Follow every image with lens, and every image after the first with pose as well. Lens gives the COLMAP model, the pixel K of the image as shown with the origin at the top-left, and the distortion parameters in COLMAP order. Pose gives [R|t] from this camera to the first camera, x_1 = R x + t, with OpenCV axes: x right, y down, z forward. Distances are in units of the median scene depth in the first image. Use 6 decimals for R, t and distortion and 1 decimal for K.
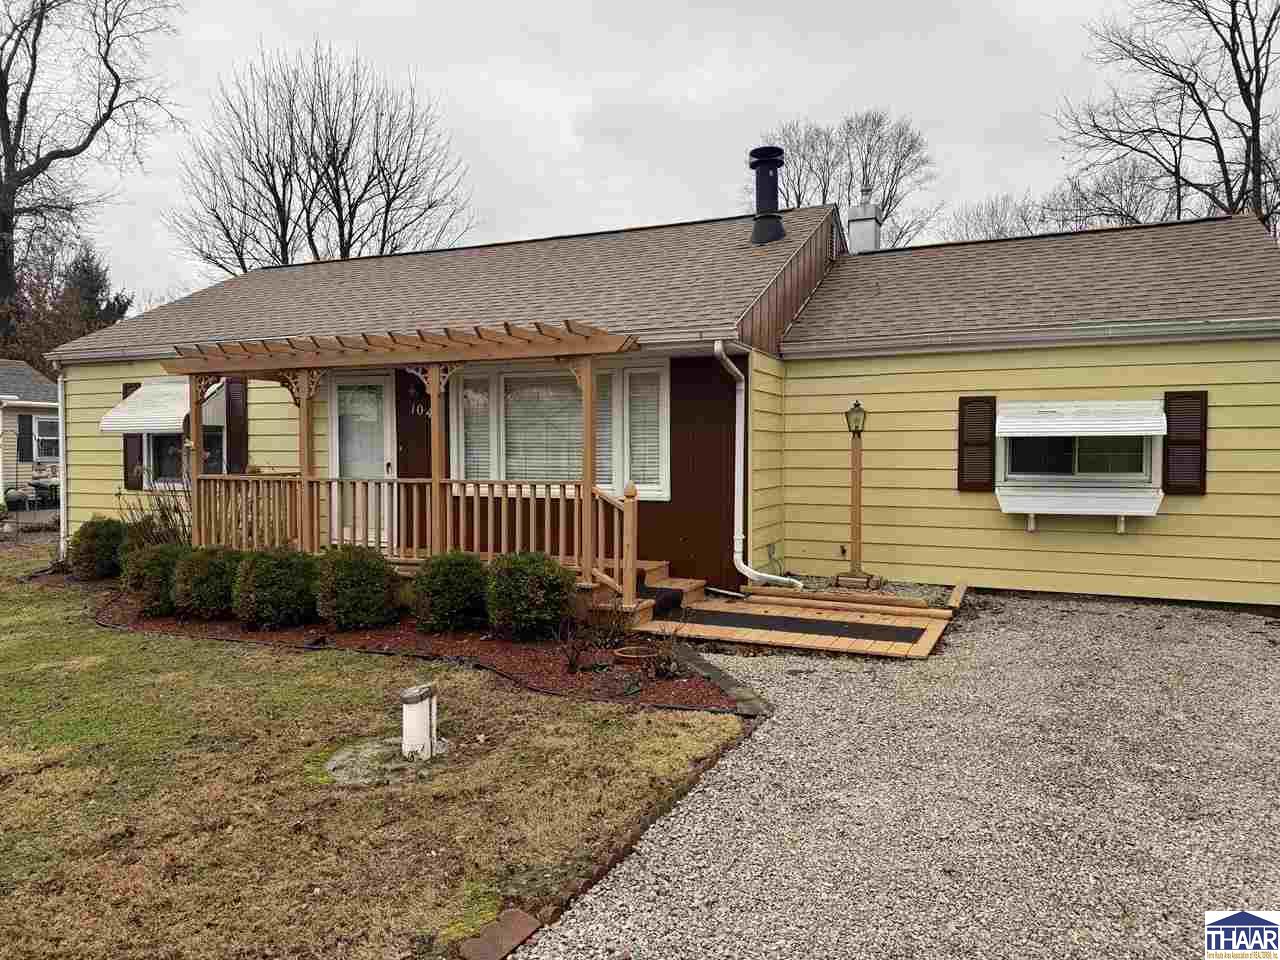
lens RADIAL K [[867.4, 0, 633.4], [0, 867.4, 478.6], [0, 0, 1]] dist [0.002500, -0.009264]
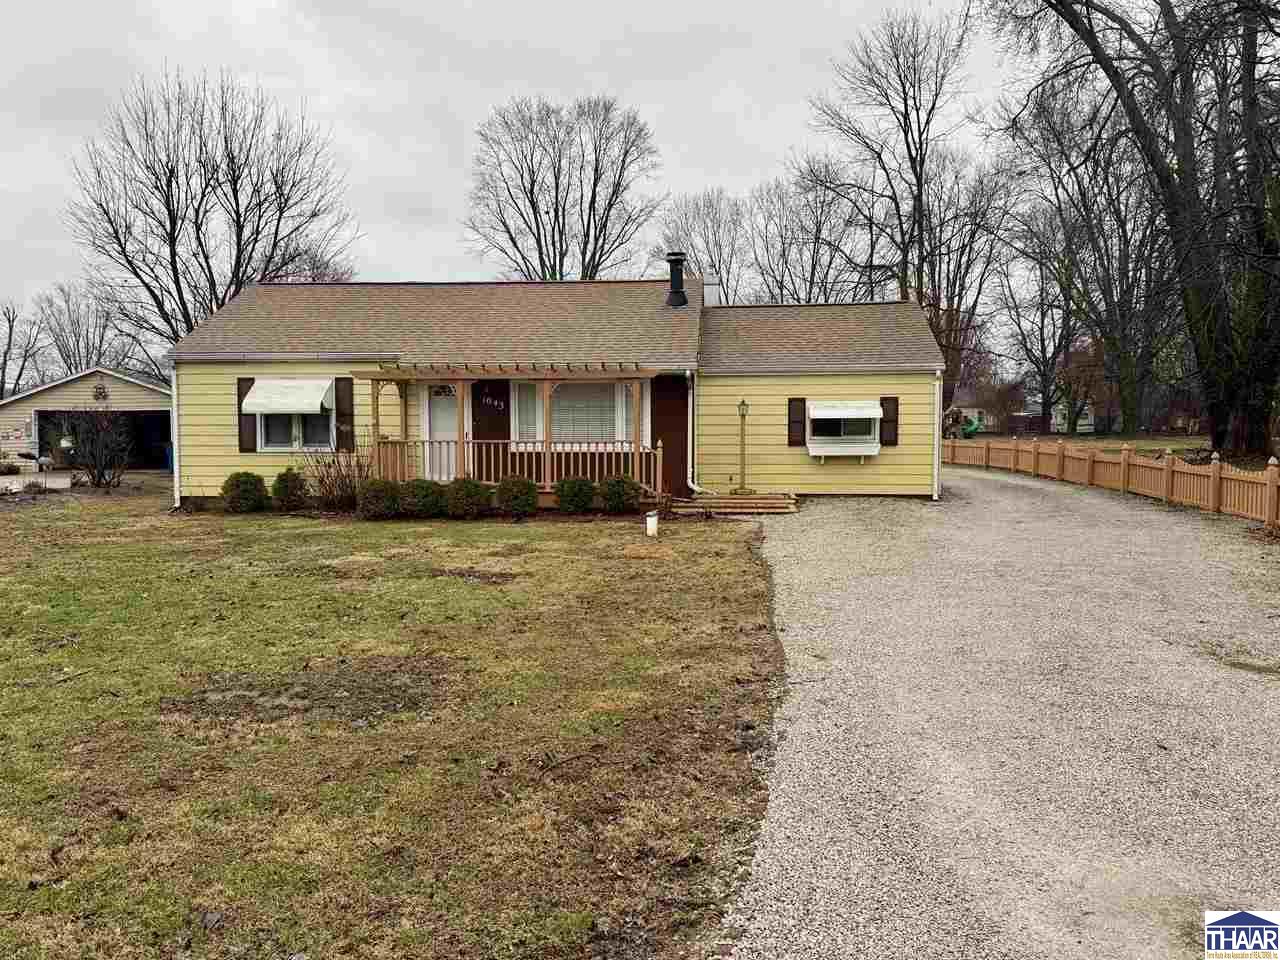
lens RADIAL K [[867.4, 0, 643.8], [0, 867.4, 481.7], [0, 0, 1]] dist [0.002500, -0.009264]
pose [[0.950749, -0.020379, 0.309290, -0.543471], [0.010755, 0.999404, 0.032789, 0.028035], [-0.309774, -0.027848, 0.950402, -0.766070]]
